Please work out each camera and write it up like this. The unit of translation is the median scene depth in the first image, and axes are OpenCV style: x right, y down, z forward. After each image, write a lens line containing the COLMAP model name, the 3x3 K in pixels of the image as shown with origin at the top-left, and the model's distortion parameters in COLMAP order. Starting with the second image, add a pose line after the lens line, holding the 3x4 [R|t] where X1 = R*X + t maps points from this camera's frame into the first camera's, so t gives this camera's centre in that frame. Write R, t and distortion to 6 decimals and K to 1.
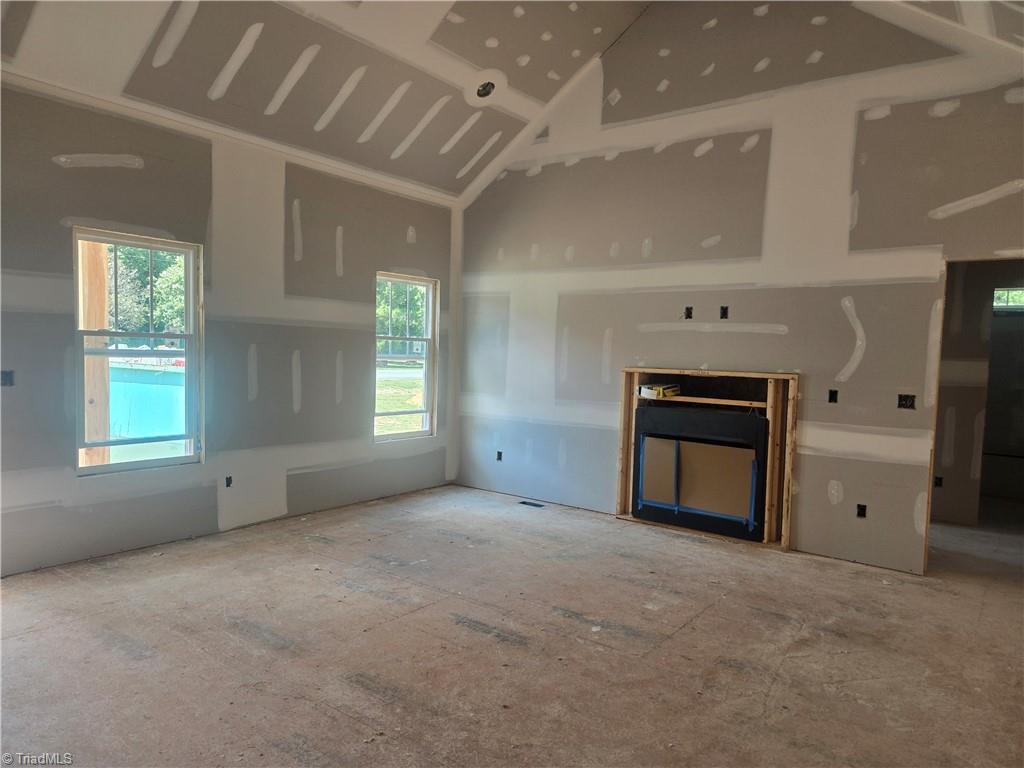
lens RADIAL K [[683.1, 0, 521.3], [0, 683.1, 386.3], [0, 0, 1]] dist [0.069456, -0.063593]
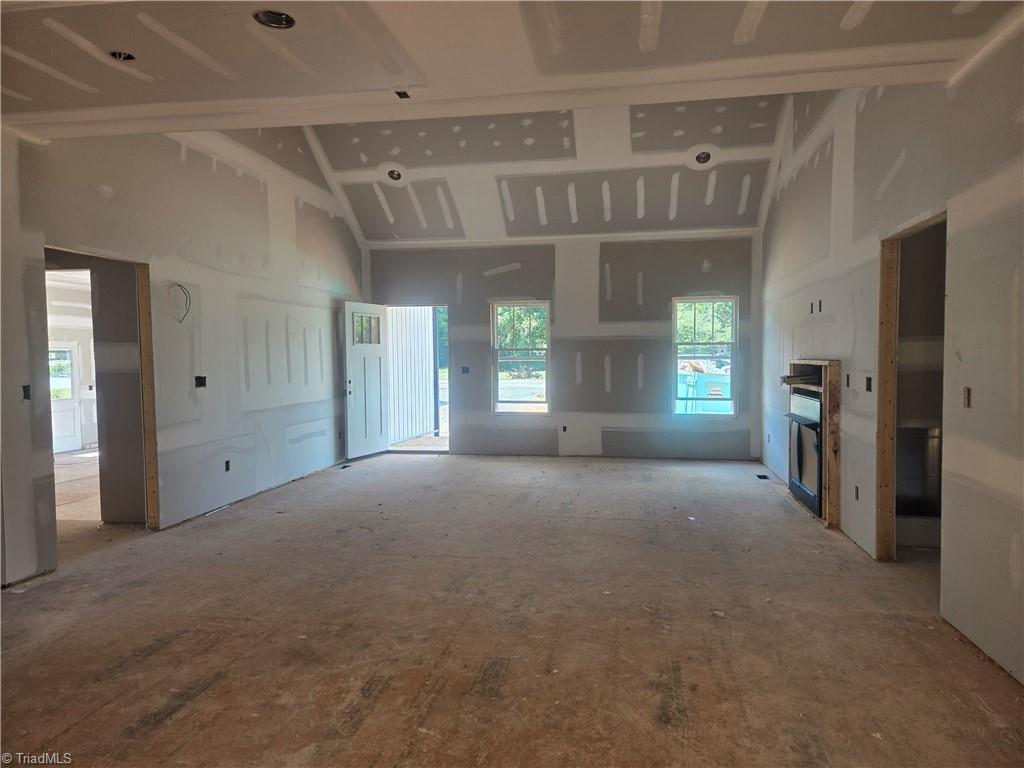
lens RADIAL K [[683.1, 0, 521.3], [0, 683.1, 386.3], [0, 0, 1]] dist [0.069456, -0.063593]
pose [[0.450603, 0.007593, -0.892692, 1.209214], [-0.028086, 0.999589, -0.005675, 0.044167], [0.892283, 0.027629, 0.450631, 0.100877]]
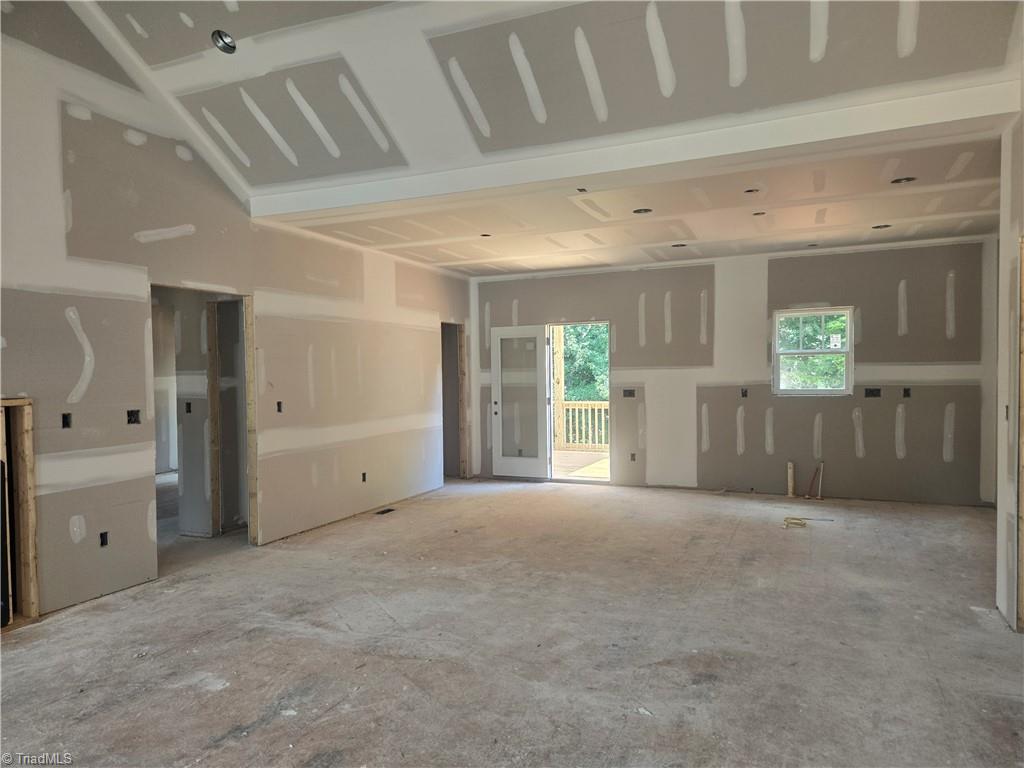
lens RADIAL K [[683.1, 0, 521.3], [0, 683.1, 386.3], [0, 0, 1]] dist [0.069456, -0.063593]
pose [[-0.228386, -0.047700, 0.972401, -0.553816], [0.059064, 0.996280, 0.062744, -0.052032], [-0.971777, 0.071764, -0.224719, 0.668465]]
